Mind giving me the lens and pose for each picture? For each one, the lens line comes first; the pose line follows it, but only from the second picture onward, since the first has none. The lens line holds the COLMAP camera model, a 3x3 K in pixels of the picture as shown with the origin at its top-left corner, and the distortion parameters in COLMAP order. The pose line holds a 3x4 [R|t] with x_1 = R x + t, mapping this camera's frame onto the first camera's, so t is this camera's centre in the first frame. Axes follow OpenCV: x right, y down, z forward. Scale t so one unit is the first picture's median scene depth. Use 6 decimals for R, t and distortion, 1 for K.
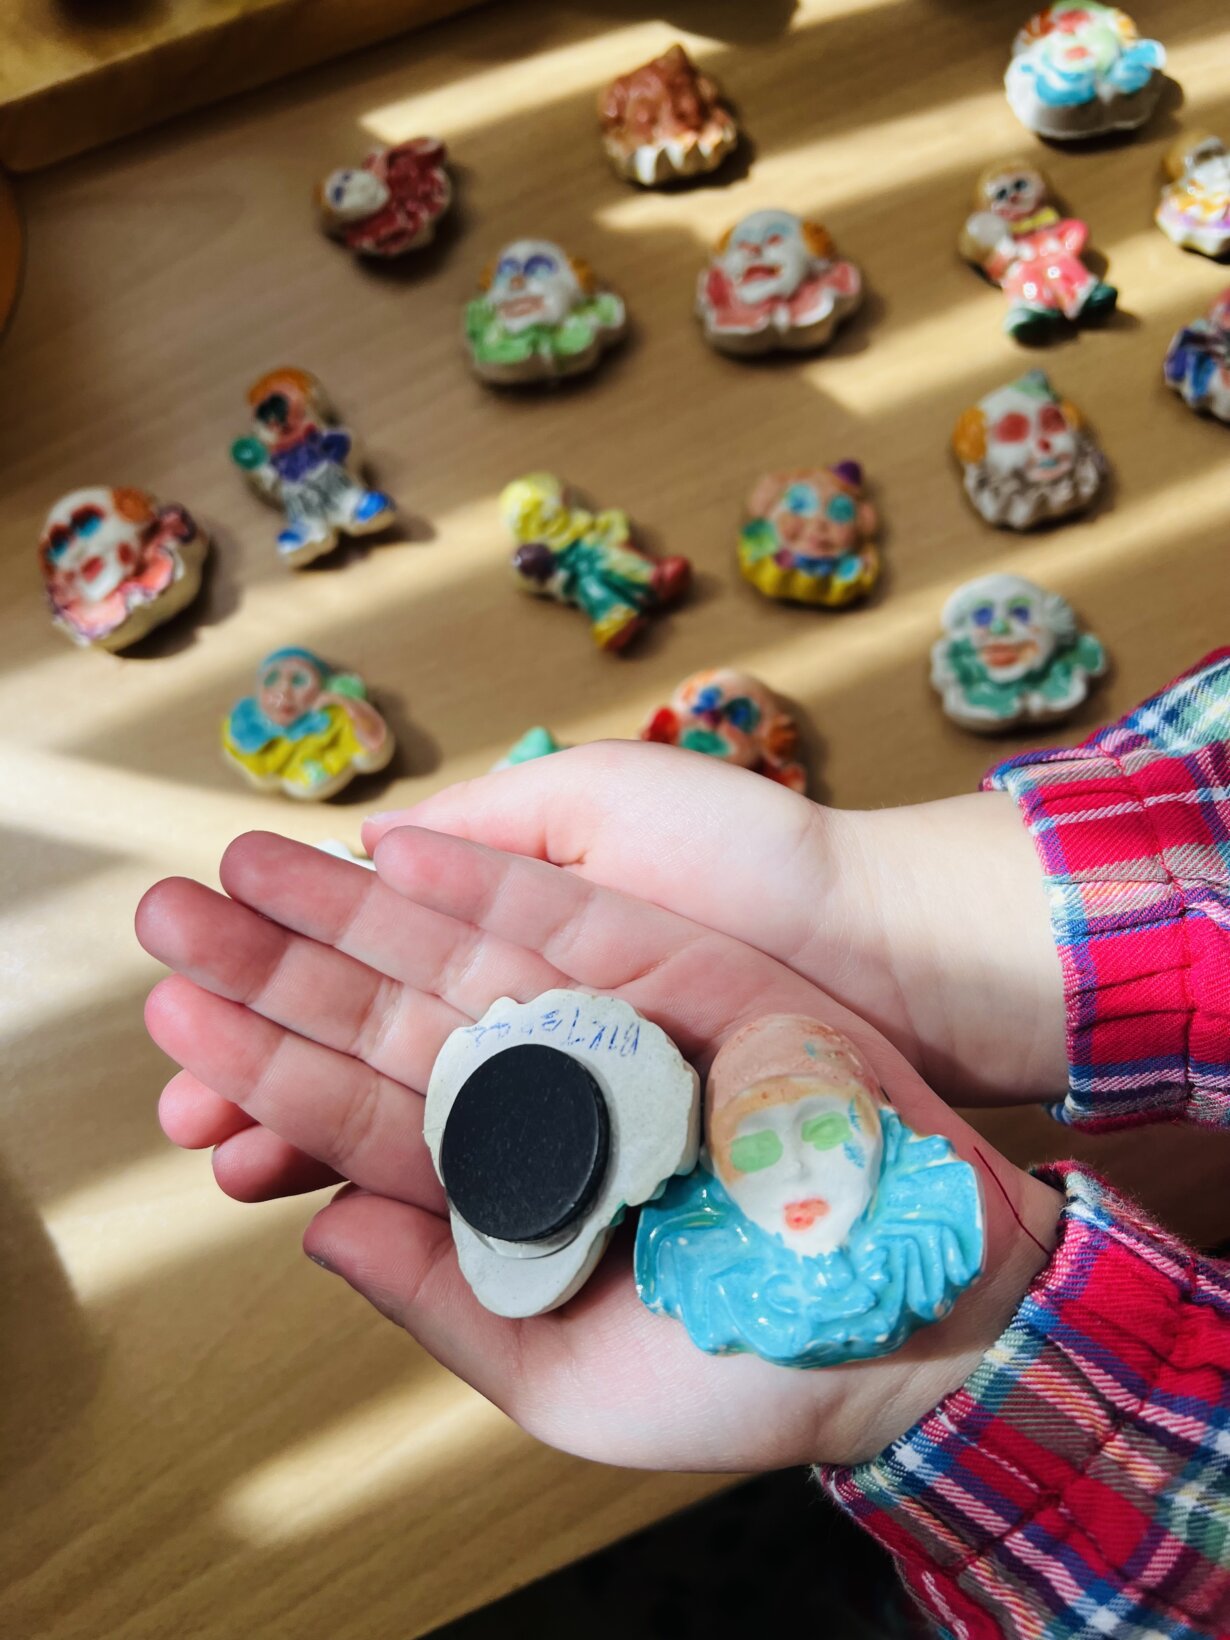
lens RADIAL K [[1247.7, 0, 616.0], [0, 1247.7, 818.4], [0, 0, 1]] dist [-0.003574, -0.023919]
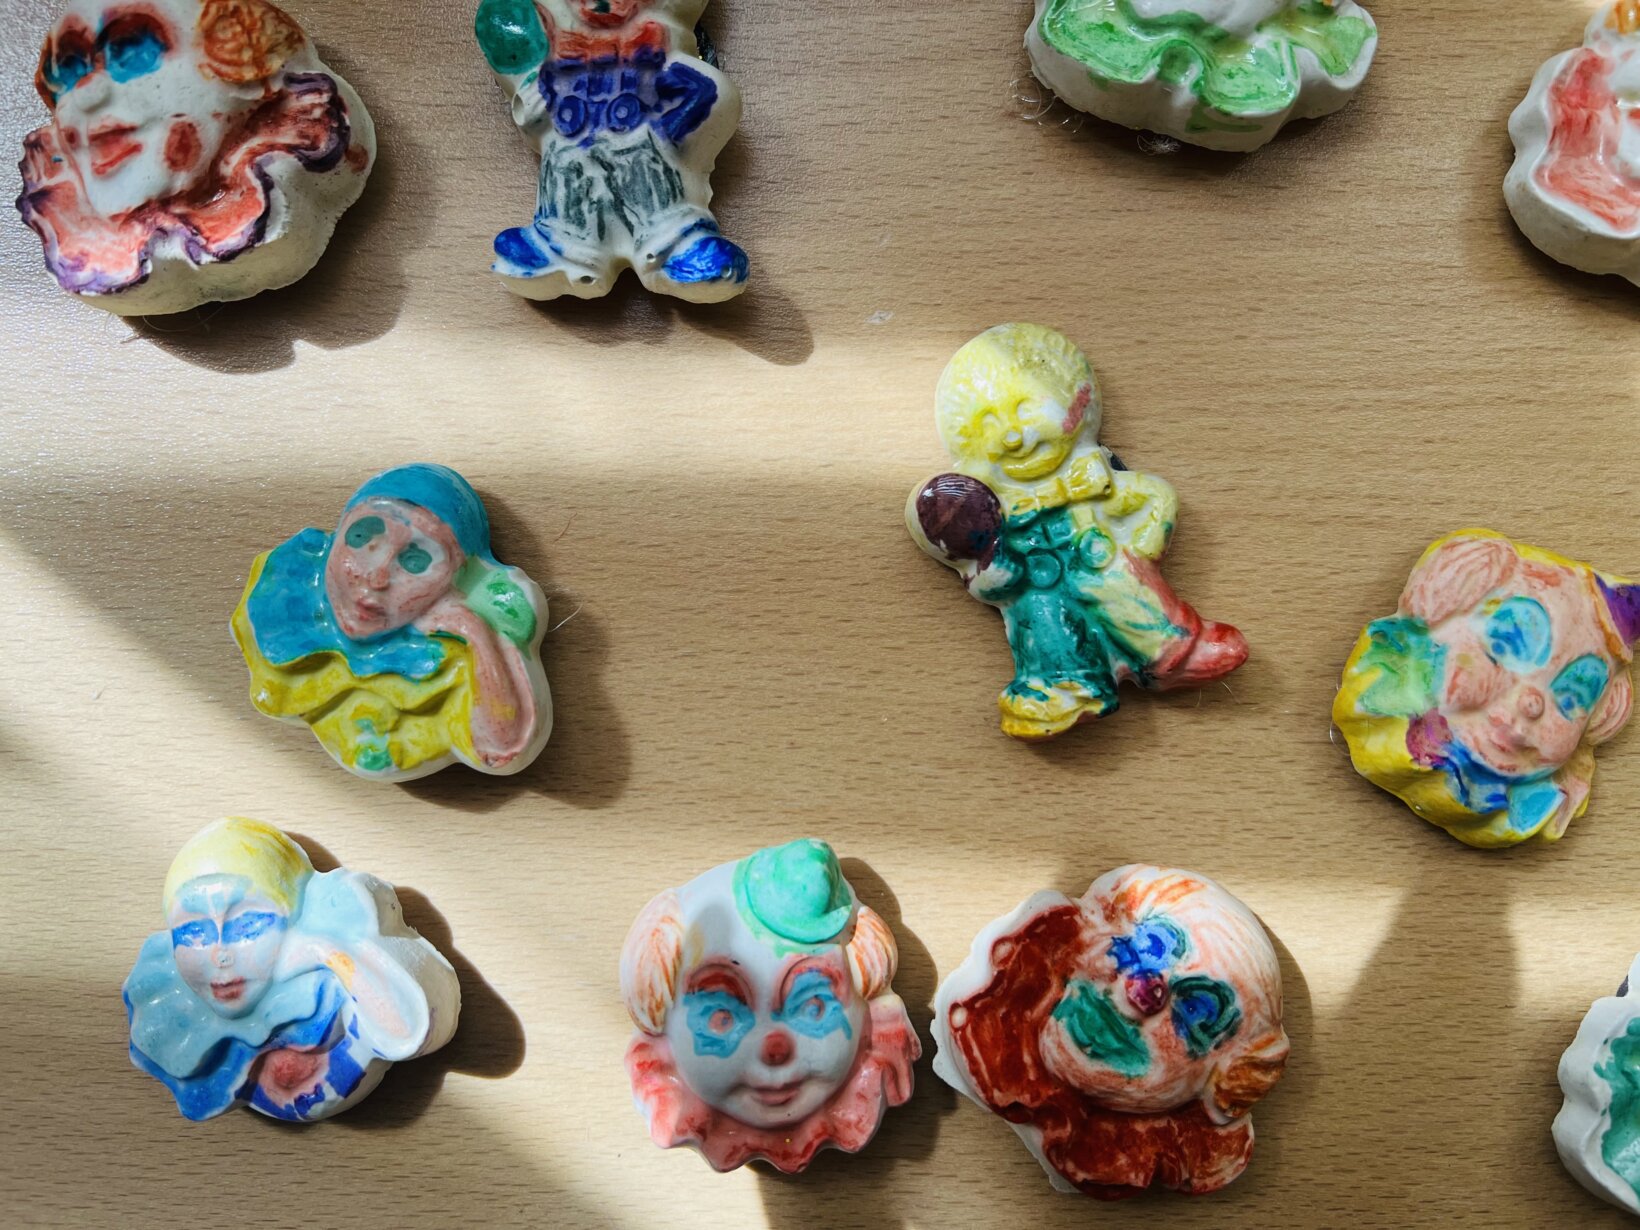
lens RADIAL K [[1247.7, 0, 818.1], [0, 1247.7, 616.5], [0, 0, 1]] dist [-0.003574, -0.023919]
pose [[0.905370, 0.424290, 0.016837, -0.106367], [-0.416023, 0.878393, 0.235267, -0.261204], [0.085032, -0.220008, 0.971785, 0.514789]]
